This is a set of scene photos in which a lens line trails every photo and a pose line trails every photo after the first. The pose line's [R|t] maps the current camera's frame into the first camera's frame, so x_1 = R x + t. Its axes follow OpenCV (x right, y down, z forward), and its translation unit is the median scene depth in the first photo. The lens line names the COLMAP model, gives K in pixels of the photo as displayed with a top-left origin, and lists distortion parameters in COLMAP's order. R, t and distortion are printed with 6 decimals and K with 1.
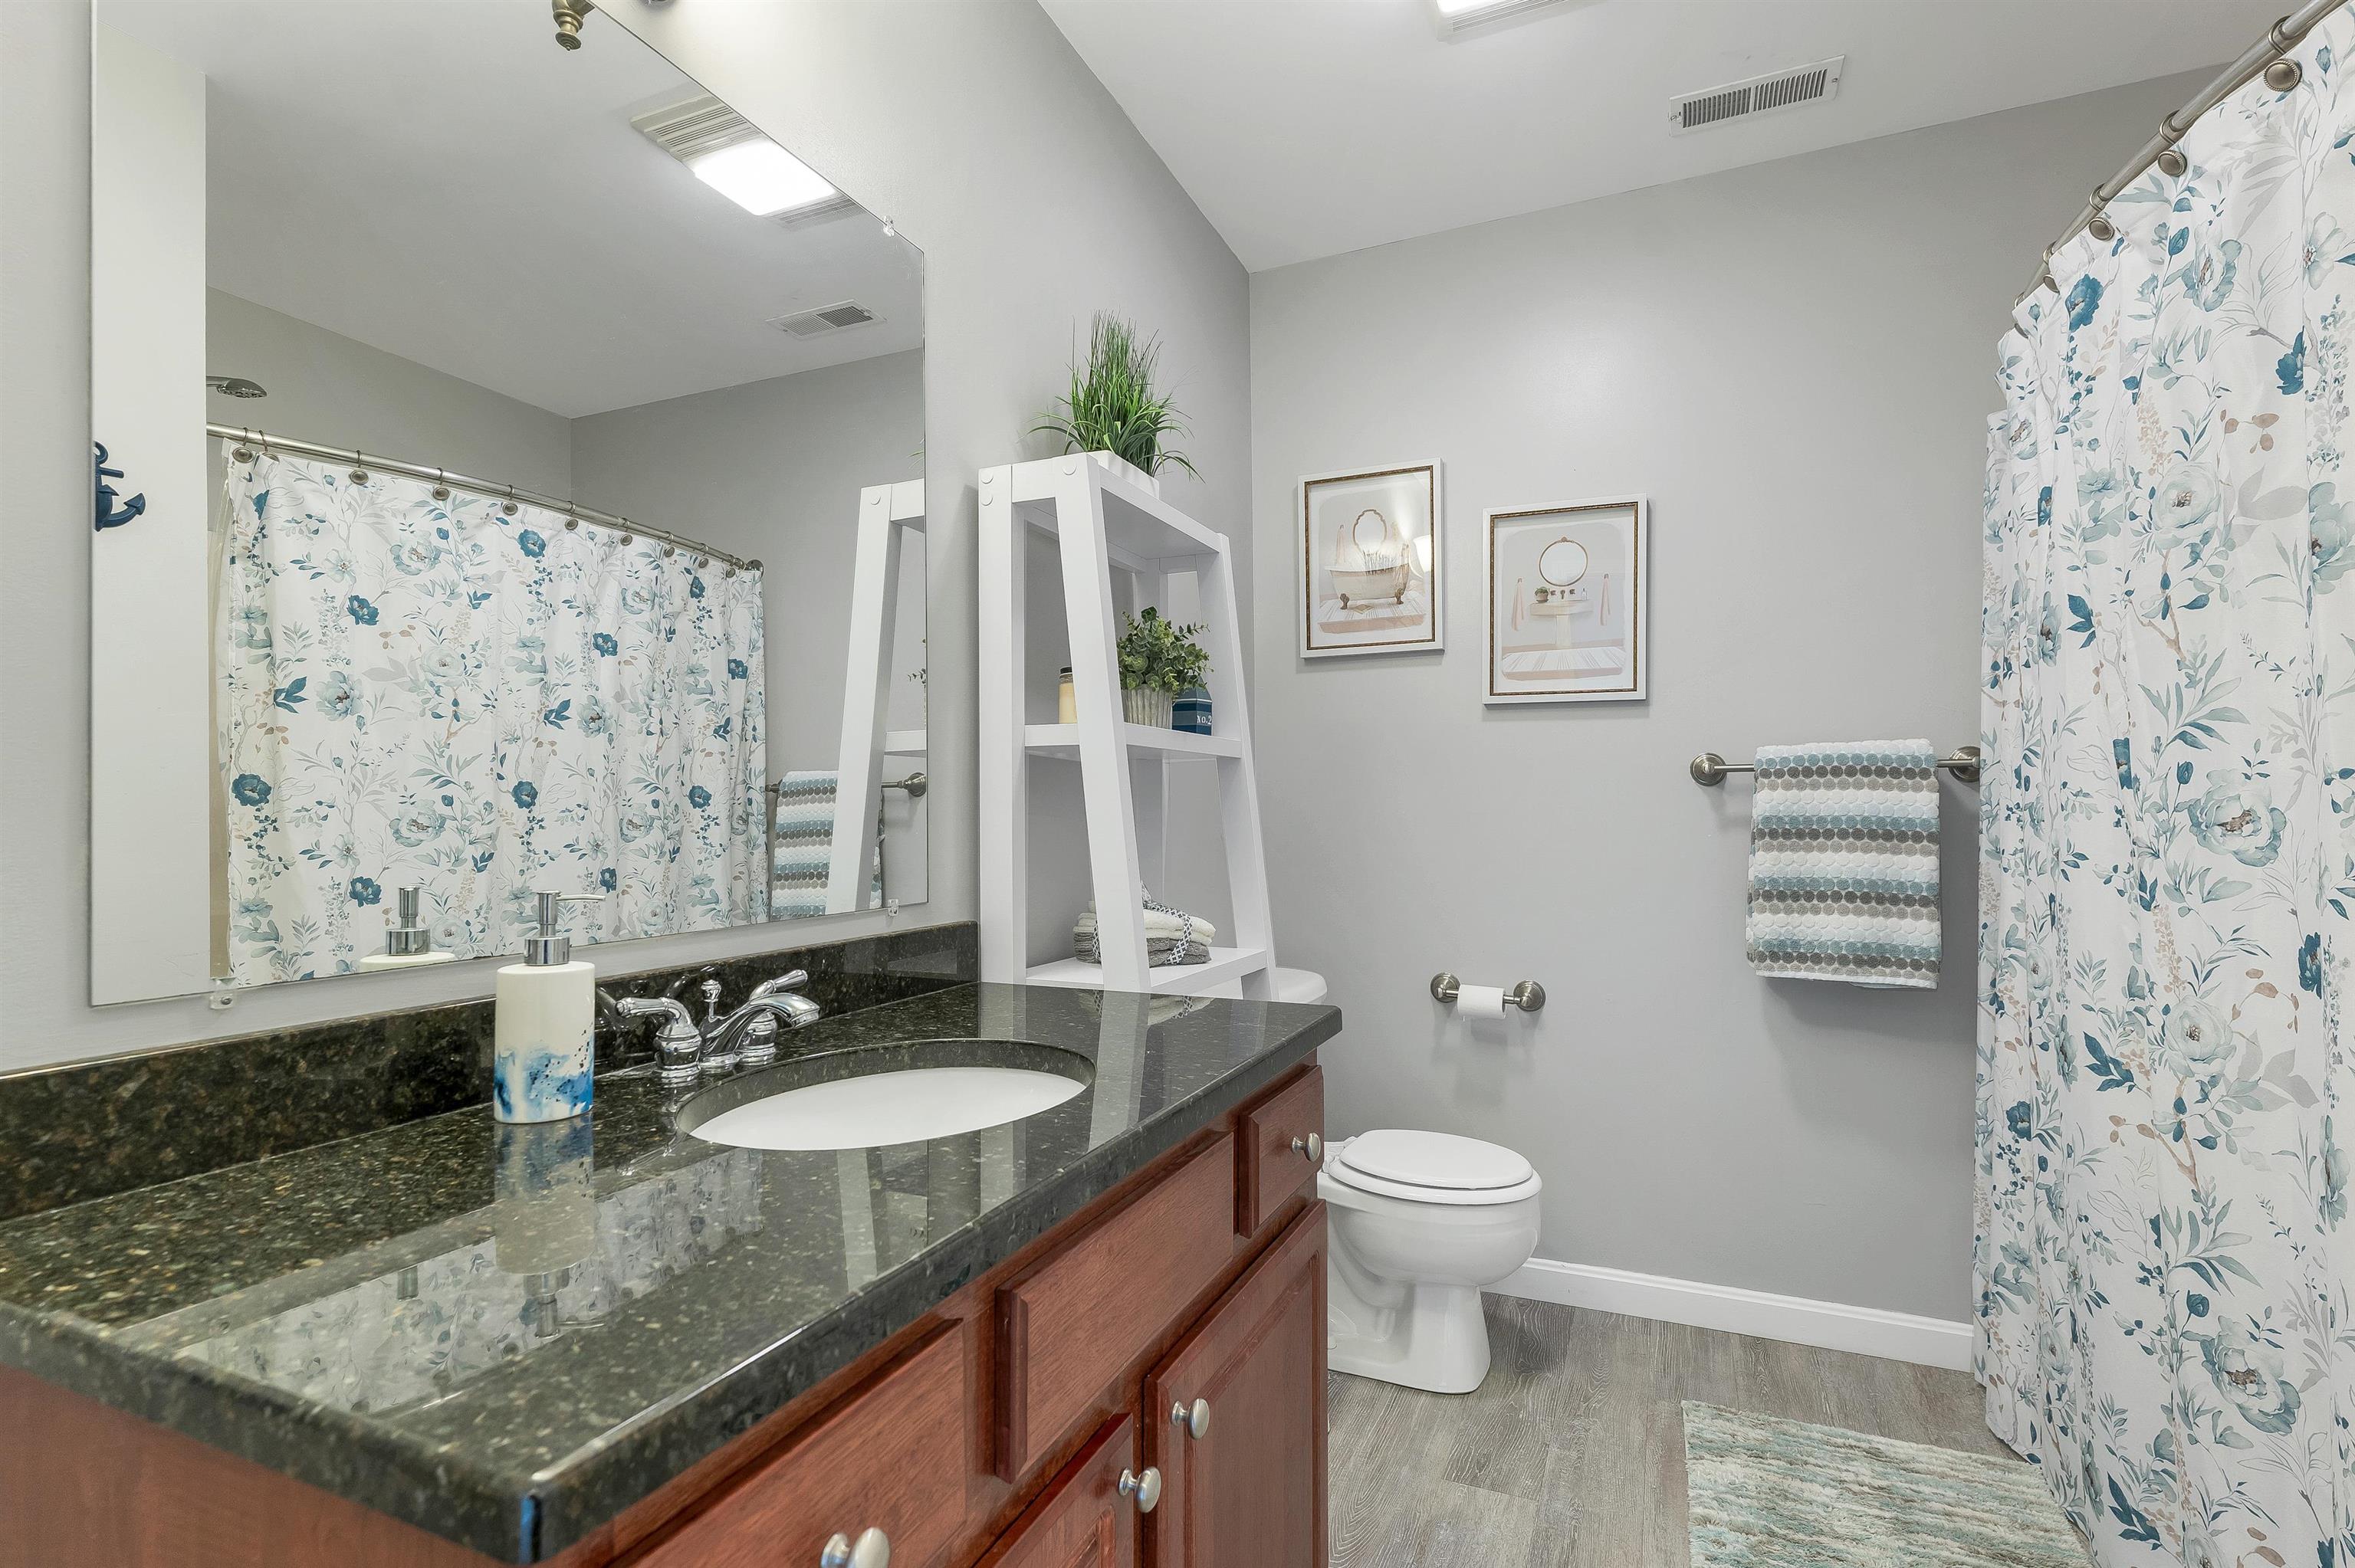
lens RADIAL K [[1118.3, 0, 1174.9], [0, 1118.3, 823.4], [0, 0, 1]] dist [0.002884, 0.000289]
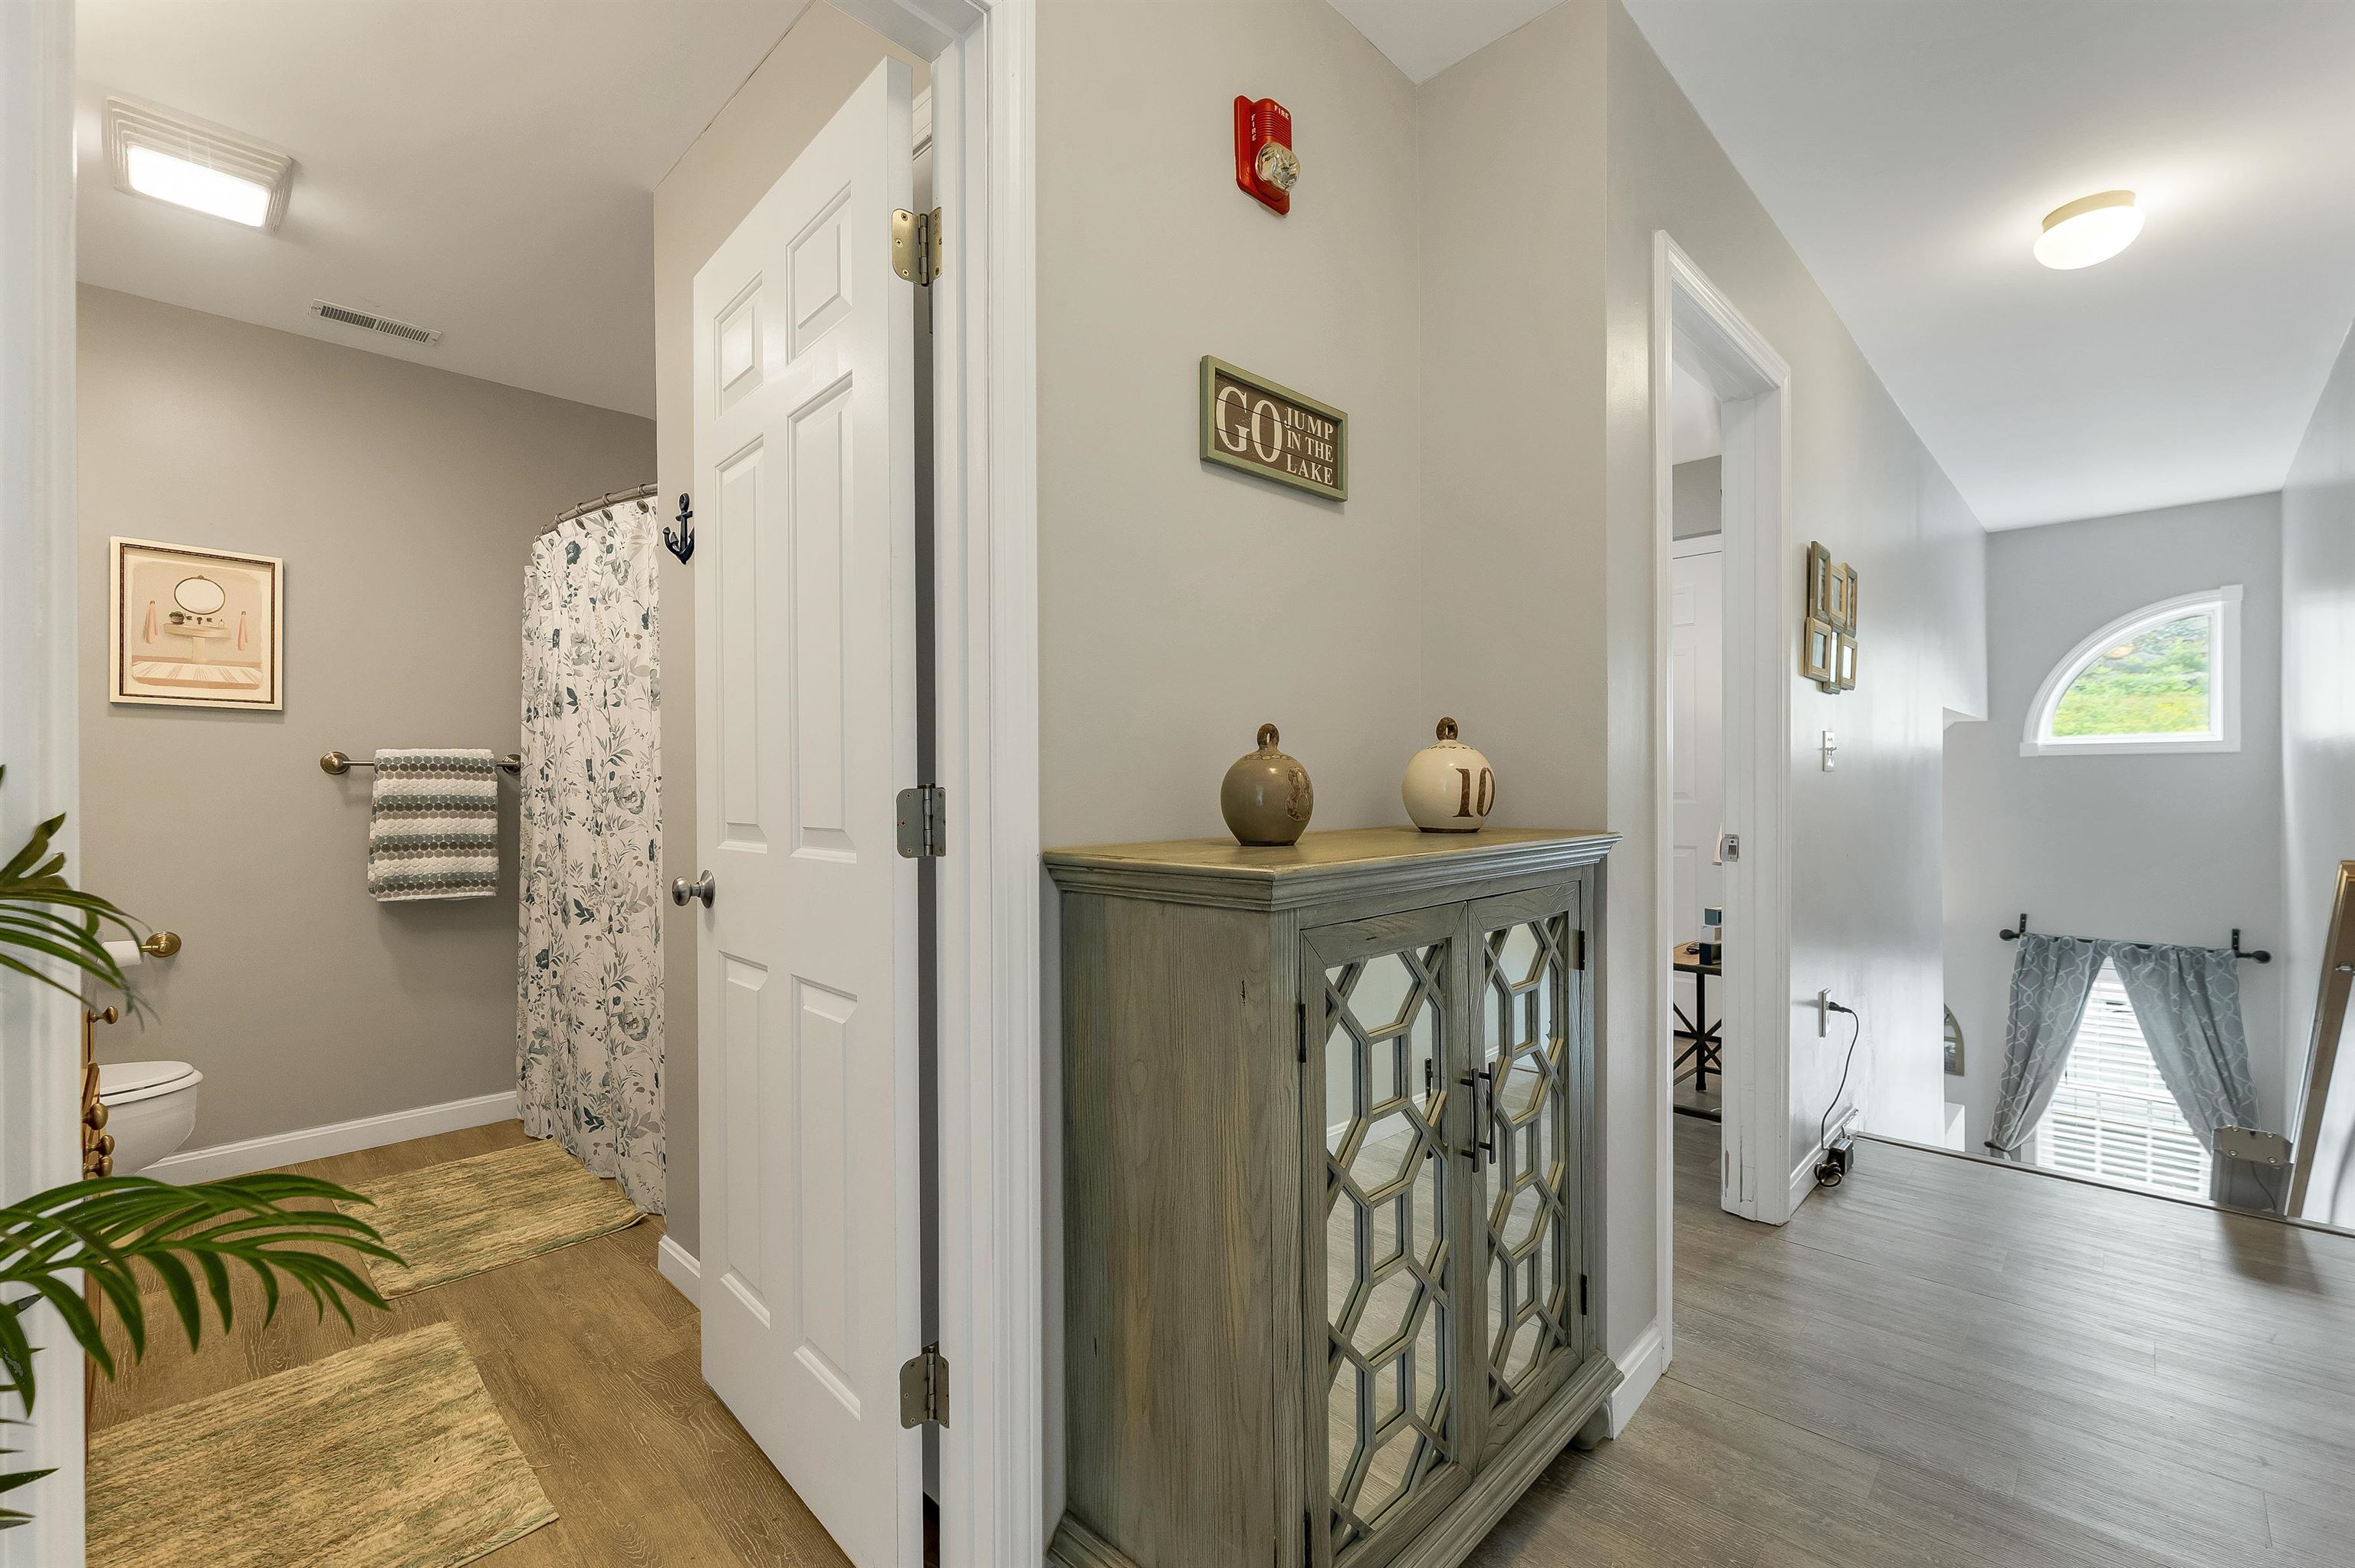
lens RADIAL K [[980.7, 0, 1167.1], [0, 980.7, 771.7], [0, 0, 1]] dist [-0.000211, -0.000273]
pose [[0.341062, 0.015557, 0.939912, -0.392249], [0.012977, 0.999690, -0.021255, 0.003102], [-0.939951, 0.019446, 0.340754, -0.490637]]
